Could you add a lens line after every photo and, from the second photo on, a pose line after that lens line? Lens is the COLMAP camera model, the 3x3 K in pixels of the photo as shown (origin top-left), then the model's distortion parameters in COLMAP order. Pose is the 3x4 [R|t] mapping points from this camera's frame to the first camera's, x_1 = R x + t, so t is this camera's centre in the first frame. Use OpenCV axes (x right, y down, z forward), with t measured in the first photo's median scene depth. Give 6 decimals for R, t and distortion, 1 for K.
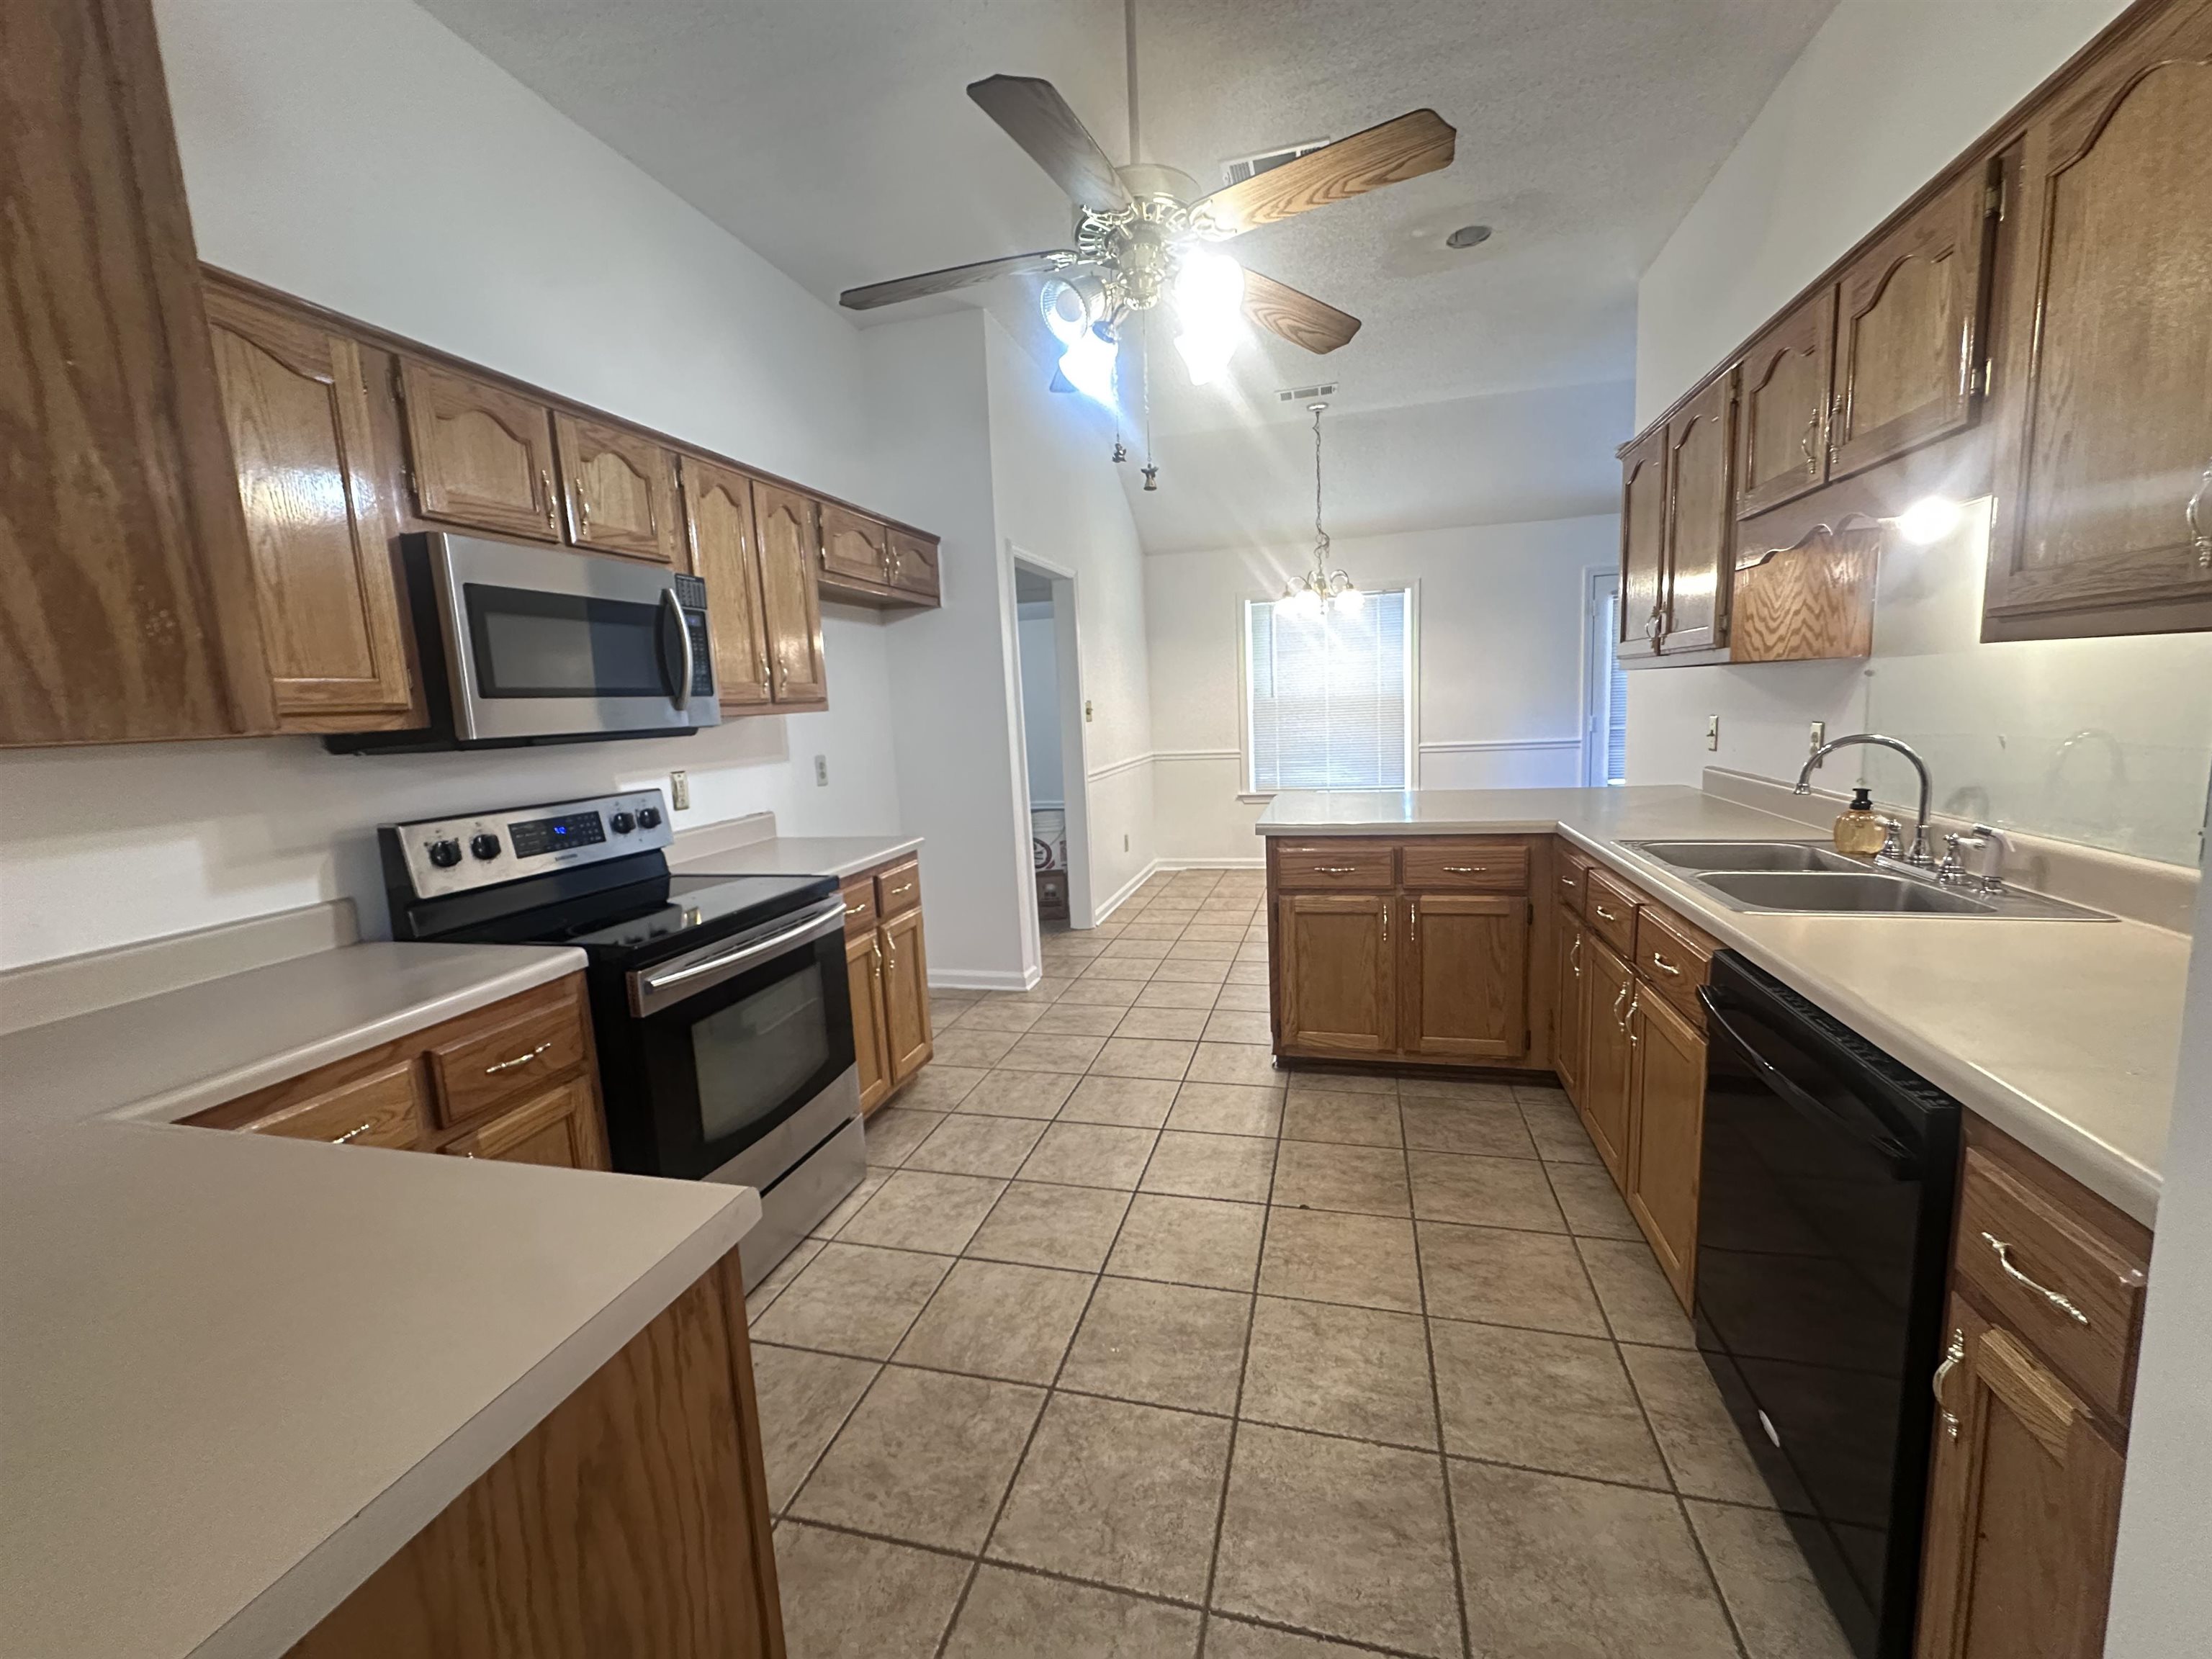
lens RADIAL K [[883.2, 0, 1105.3], [0, 883.2, 828.3], [0, 0, 1]] dist [0.001461, 0.000847]
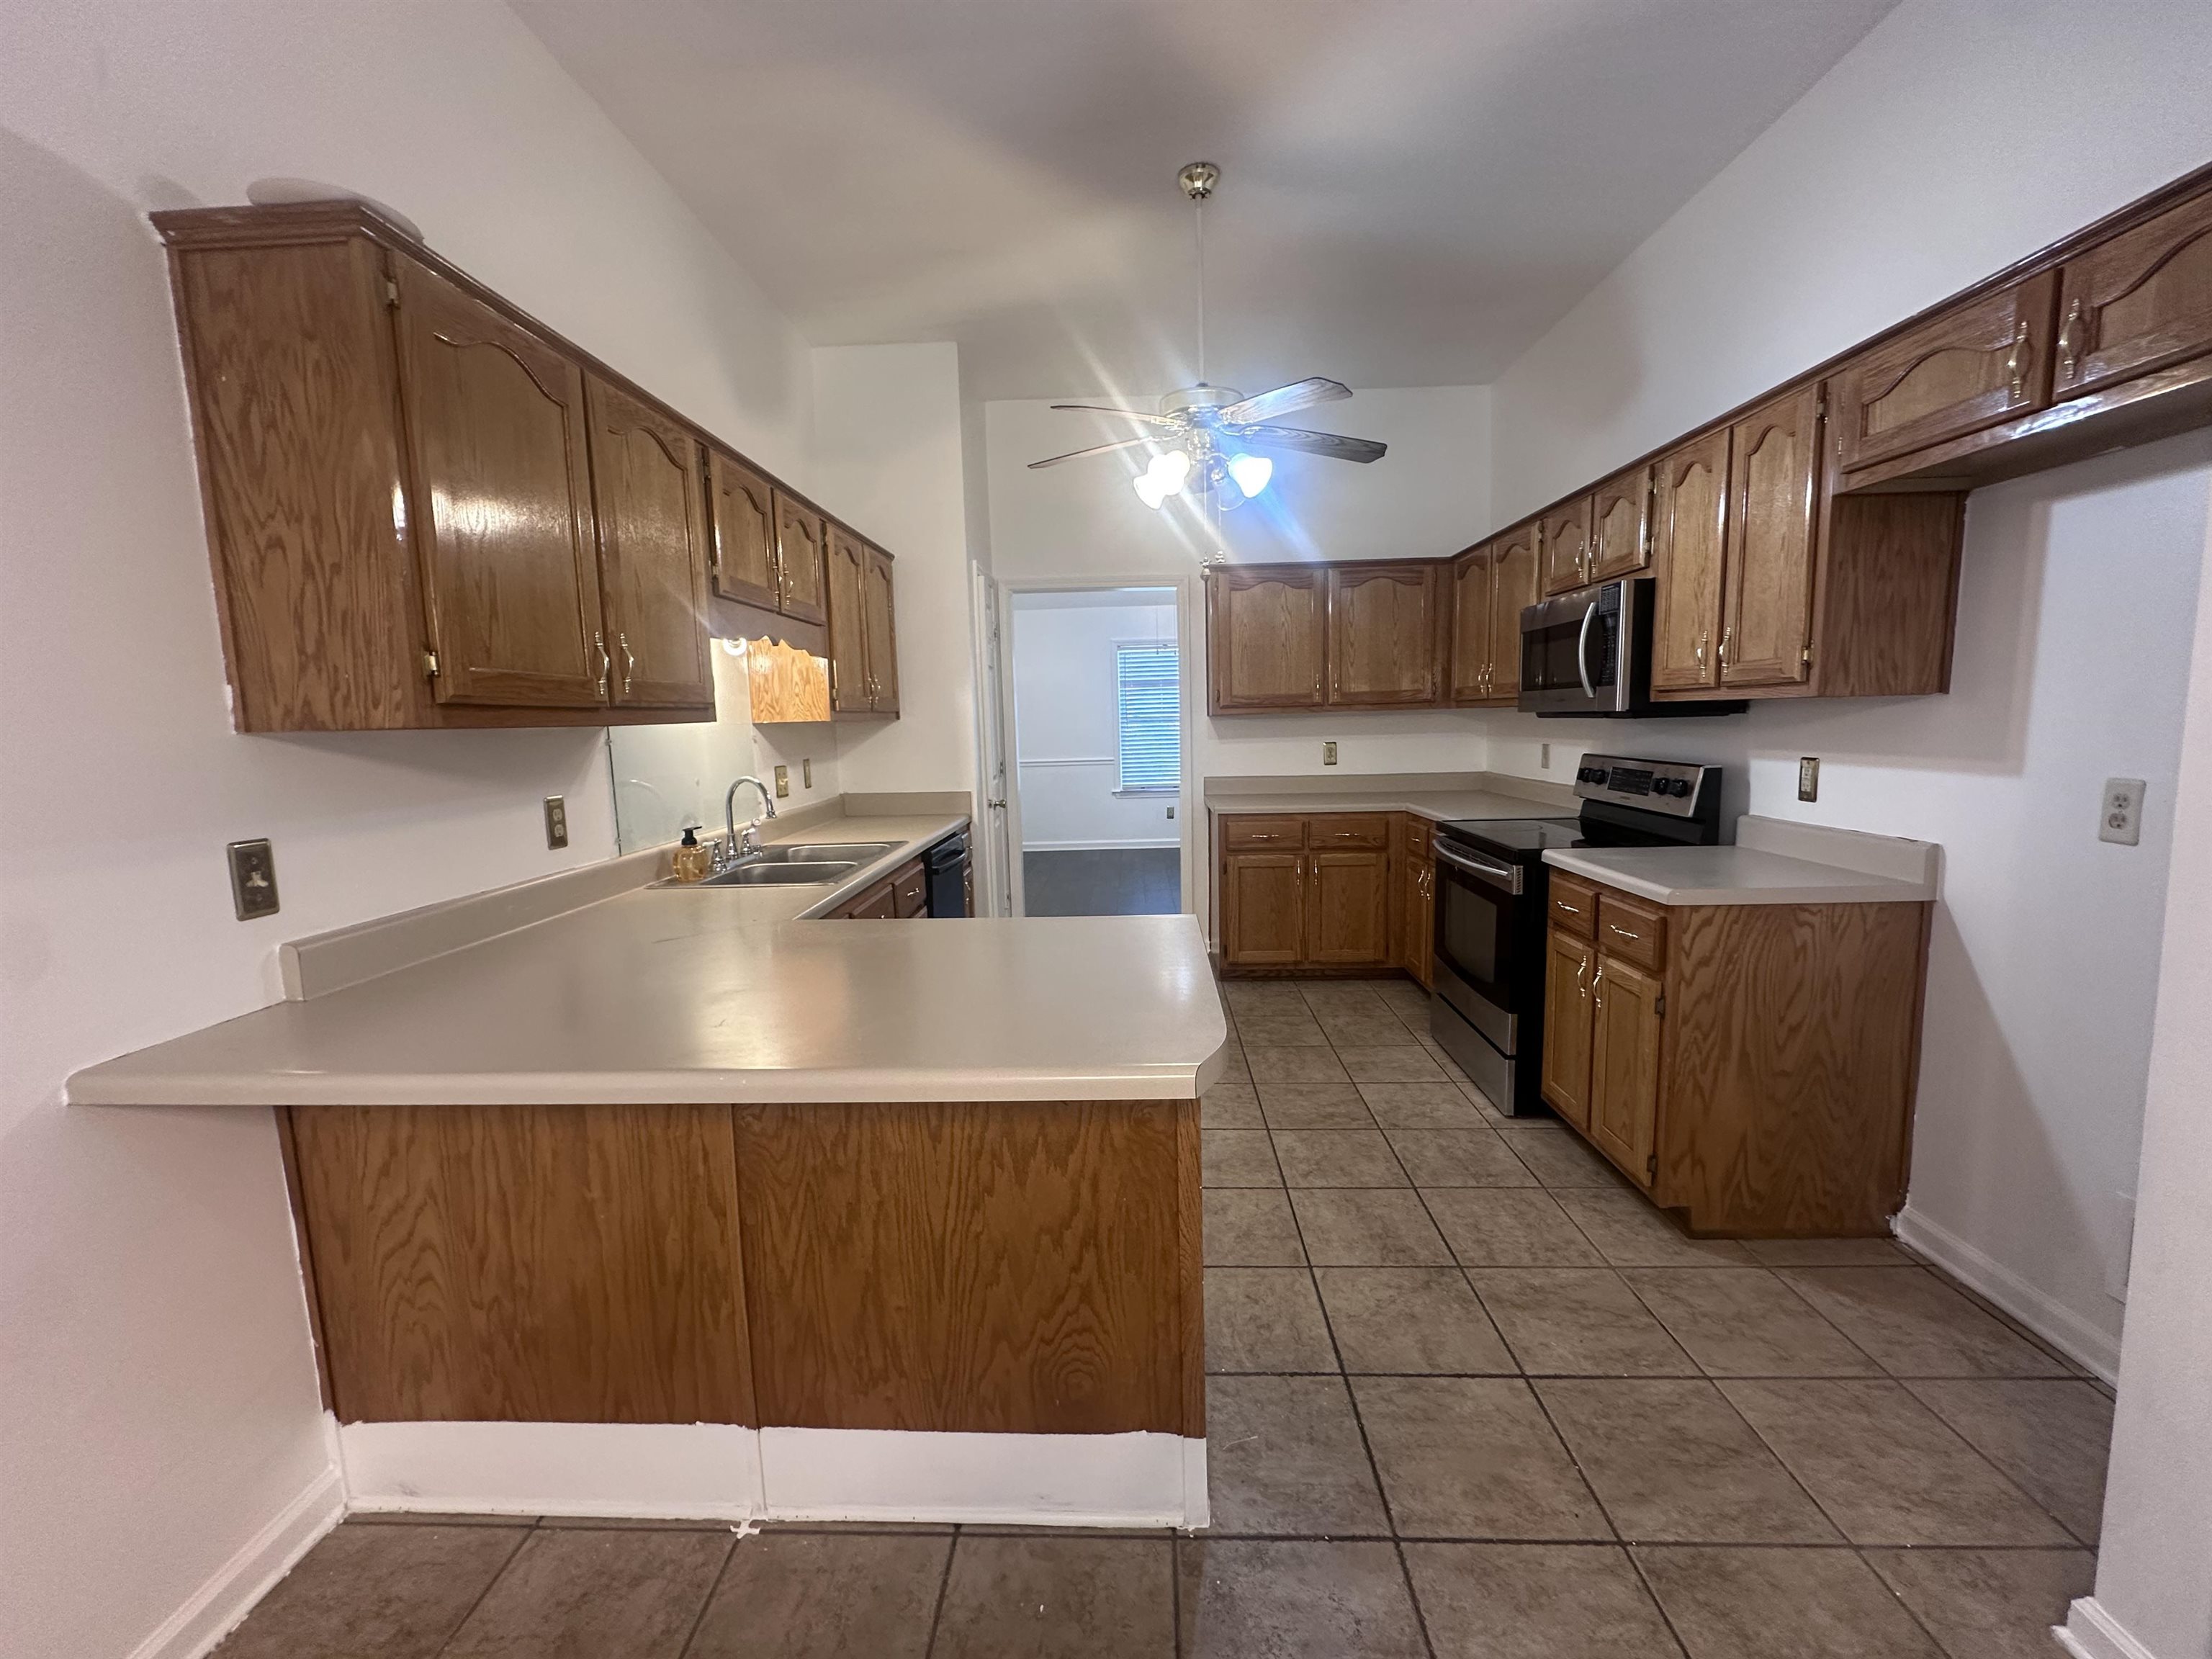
lens RADIAL K [[883.2, 0, 1103.8], [0, 883.2, 825.5], [0, 0, 1]] dist [0.001461, 0.000847]
pose [[-0.971978, 0.097320, -0.213980, 0.357281], [0.036698, 0.961935, 0.270804, -0.237888], [0.232189, 0.255363, -0.938551, 1.515379]]
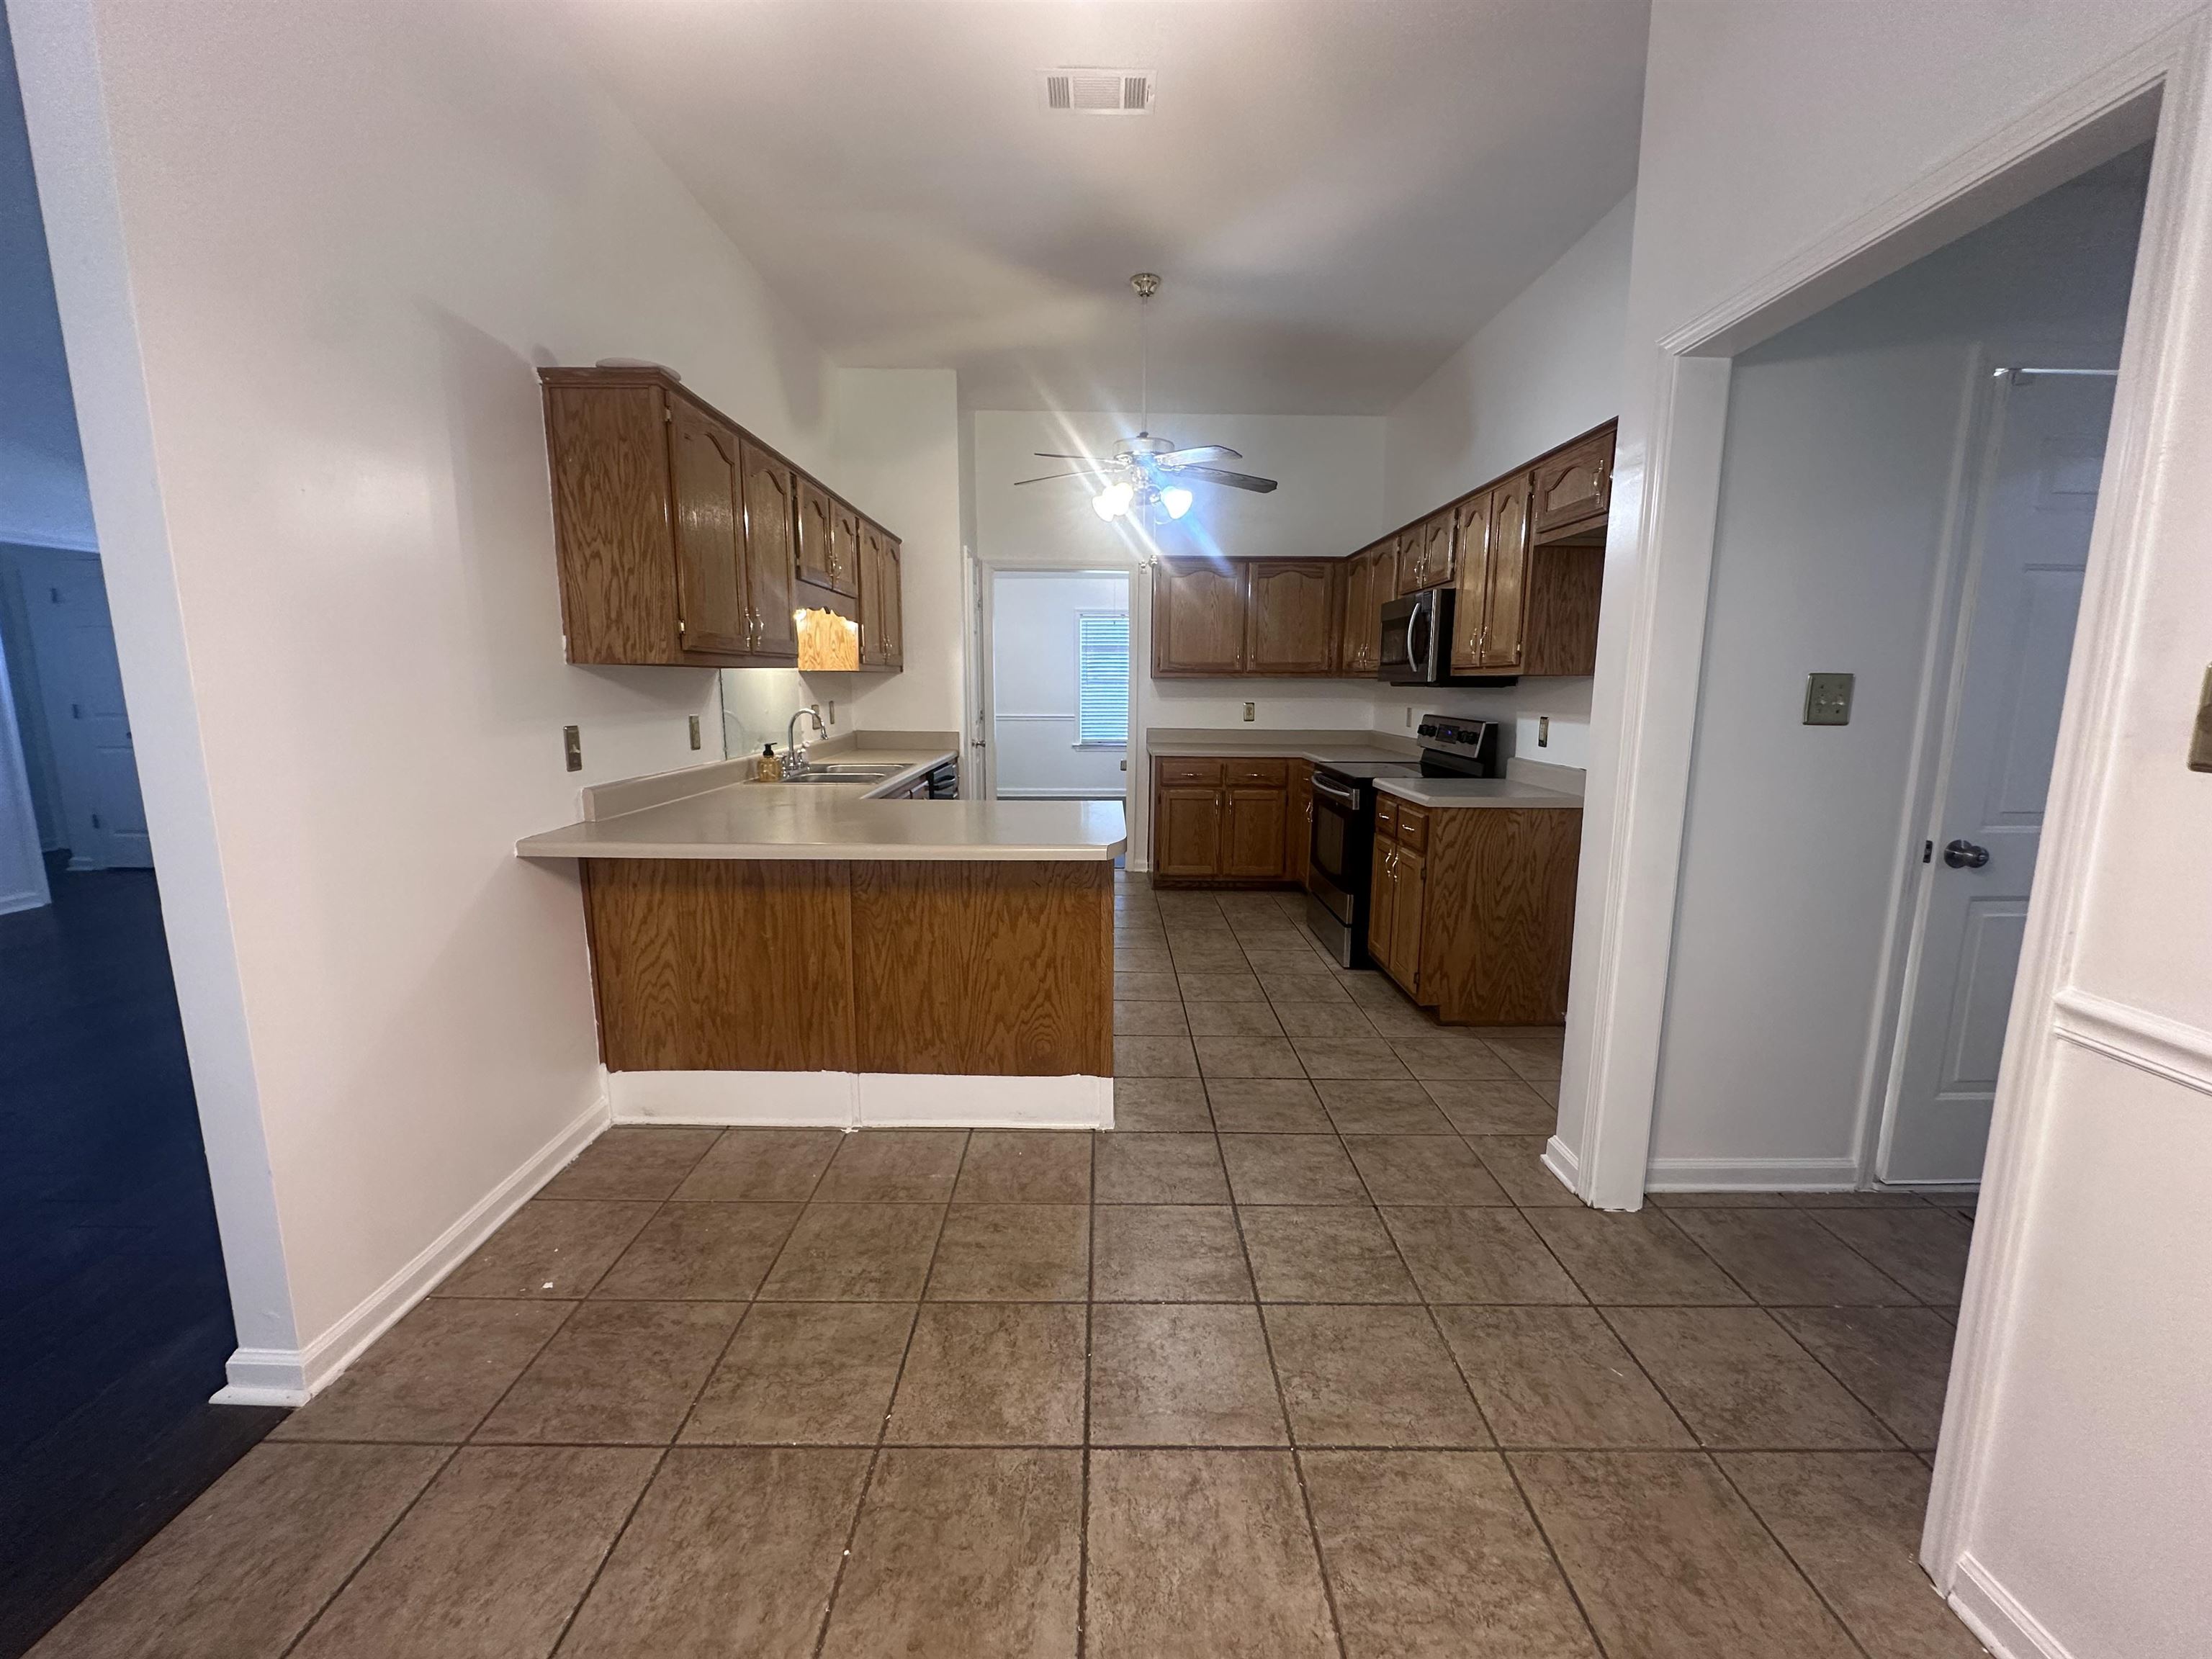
lens RADIAL K [[883.2, 0, 1103.8], [0, 883.2, 825.1], [0, 0, 1]] dist [0.001461, 0.000847]
pose [[-0.963585, 0.081650, -0.254633, 0.437412], [-0.001258, 0.950848, 0.309654, -0.283668], [0.267401, 0.298699, -0.916120, 1.861591]]
